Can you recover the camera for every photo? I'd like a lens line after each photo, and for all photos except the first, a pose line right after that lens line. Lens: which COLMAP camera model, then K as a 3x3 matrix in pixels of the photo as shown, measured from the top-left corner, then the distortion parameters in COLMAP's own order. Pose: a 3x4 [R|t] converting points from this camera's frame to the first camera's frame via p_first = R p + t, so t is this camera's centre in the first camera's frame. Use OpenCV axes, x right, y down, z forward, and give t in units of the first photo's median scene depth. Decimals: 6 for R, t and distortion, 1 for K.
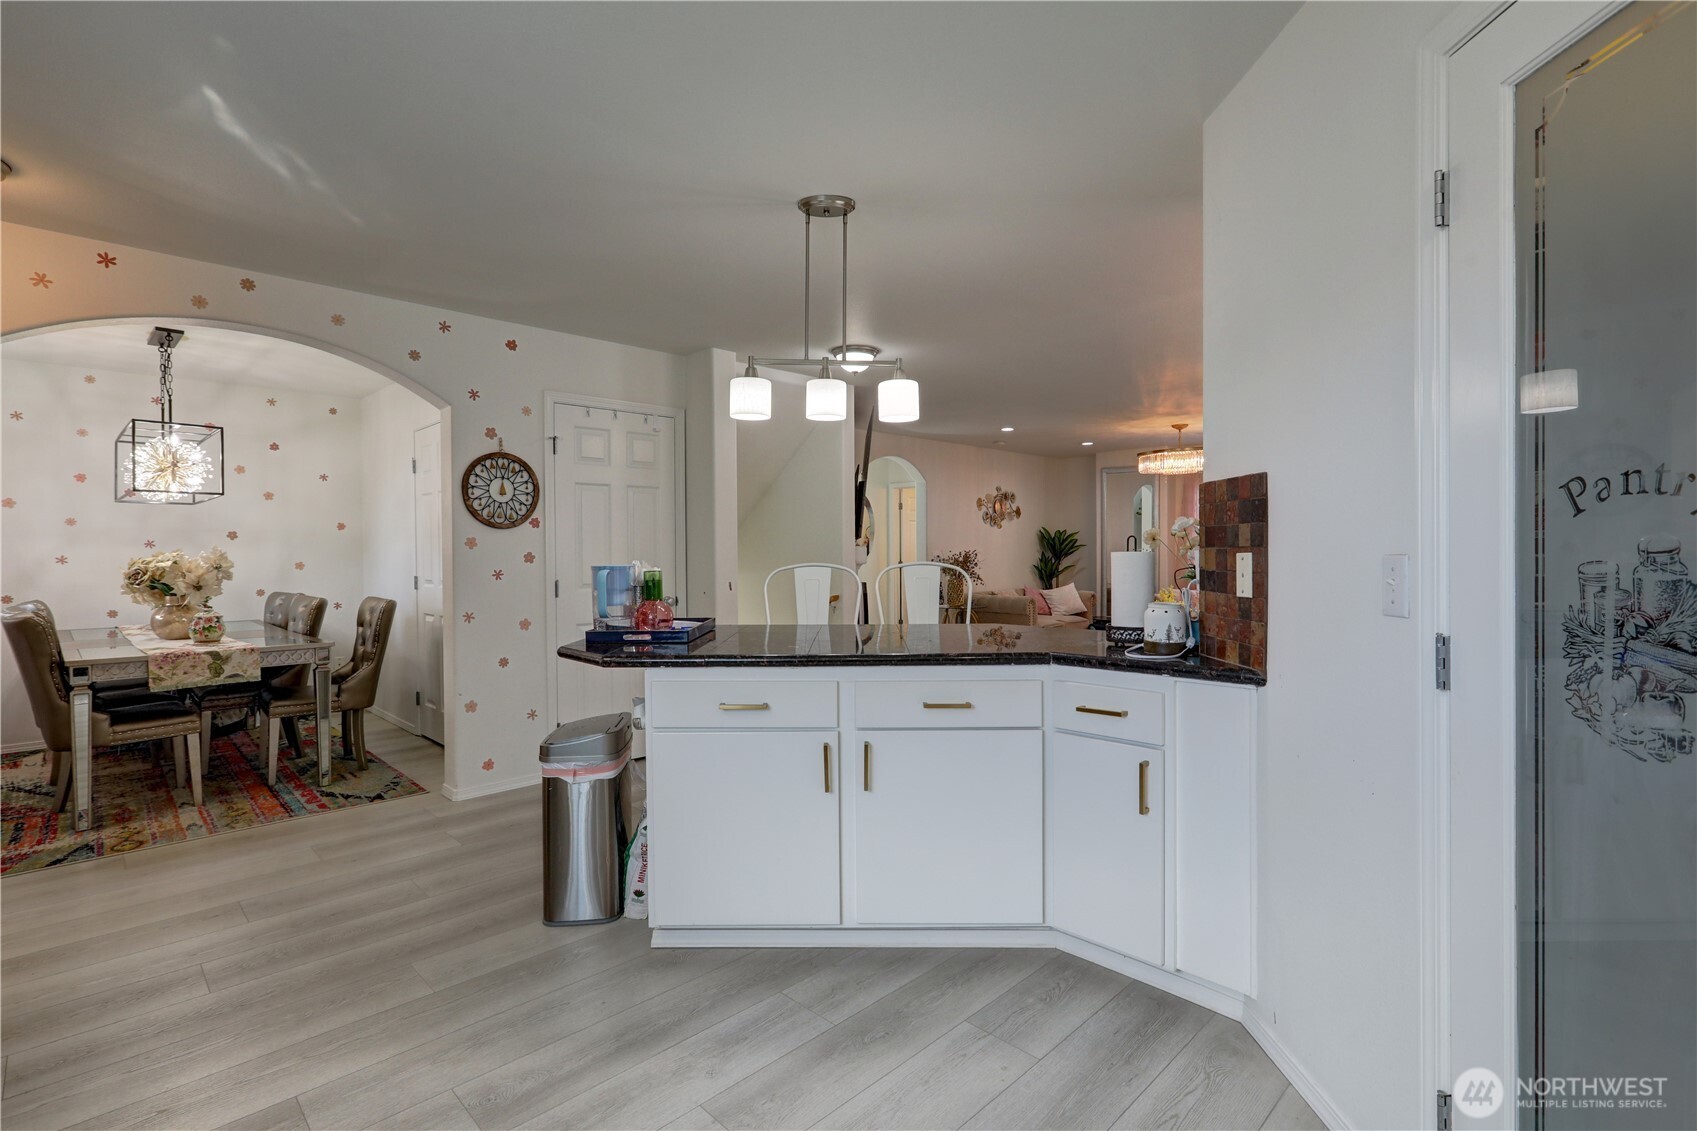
lens RADIAL K [[773.5, 0, 843.8], [0, 773.5, 562.6], [0, 0, 1]] dist [-0.000052, -0.000304]
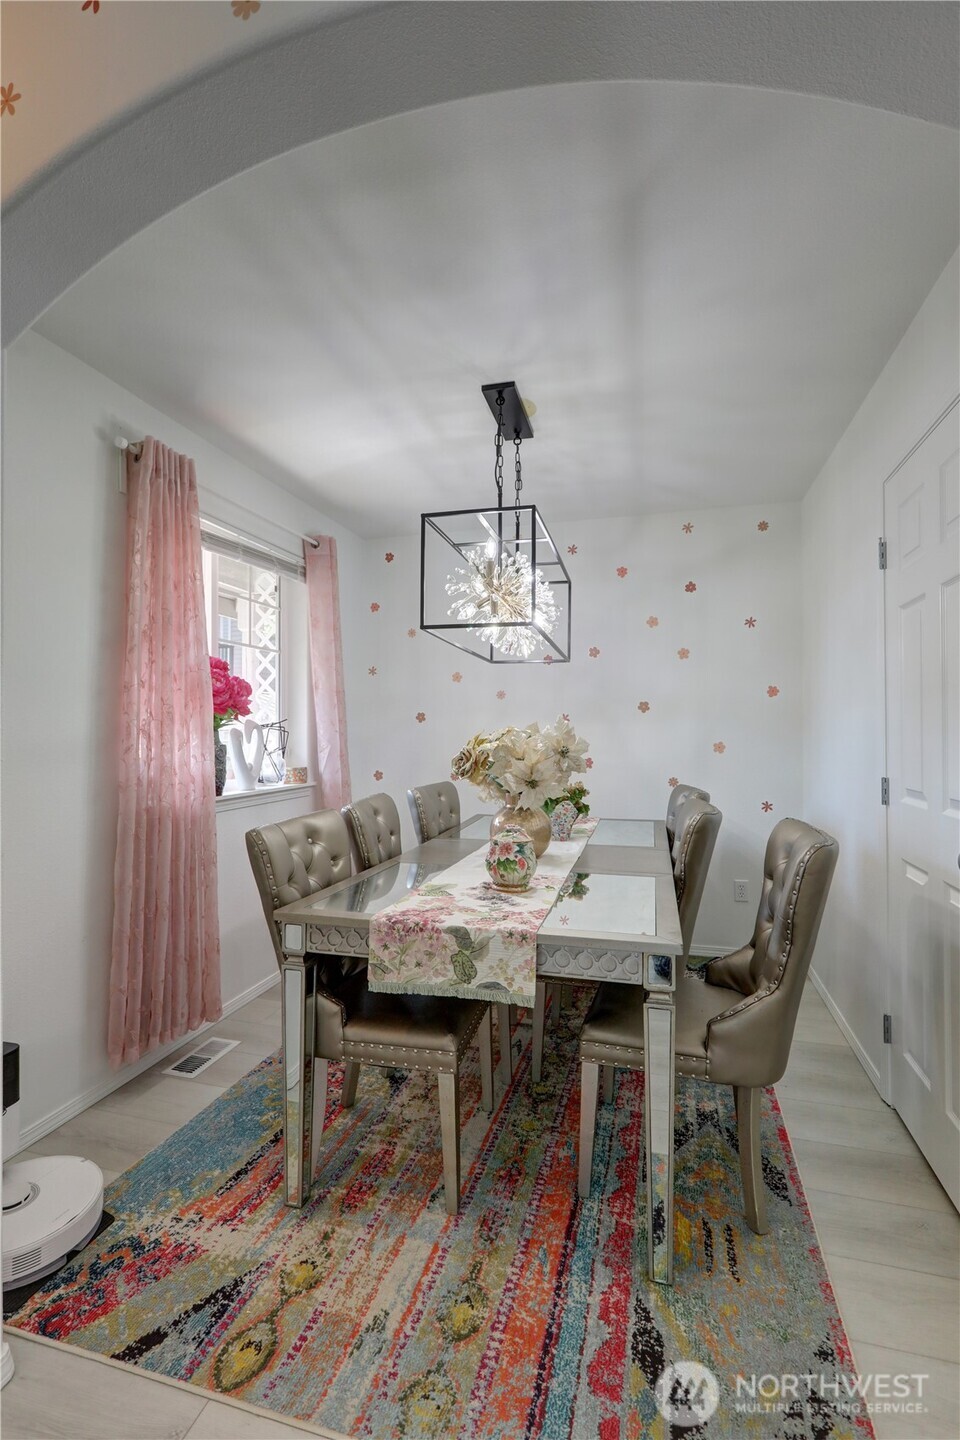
lens RADIAL K [[656.4, 0, 477.4], [0, 656.4, 726.7], [0, 0, 1]] dist [-0.000052, -0.000304]
pose [[0.491222, -0.000462, -0.871034, -0.422231], [-0.014984, 0.999847, -0.008980, -0.009327], [0.870905, 0.017463, 0.491140, 0.757630]]
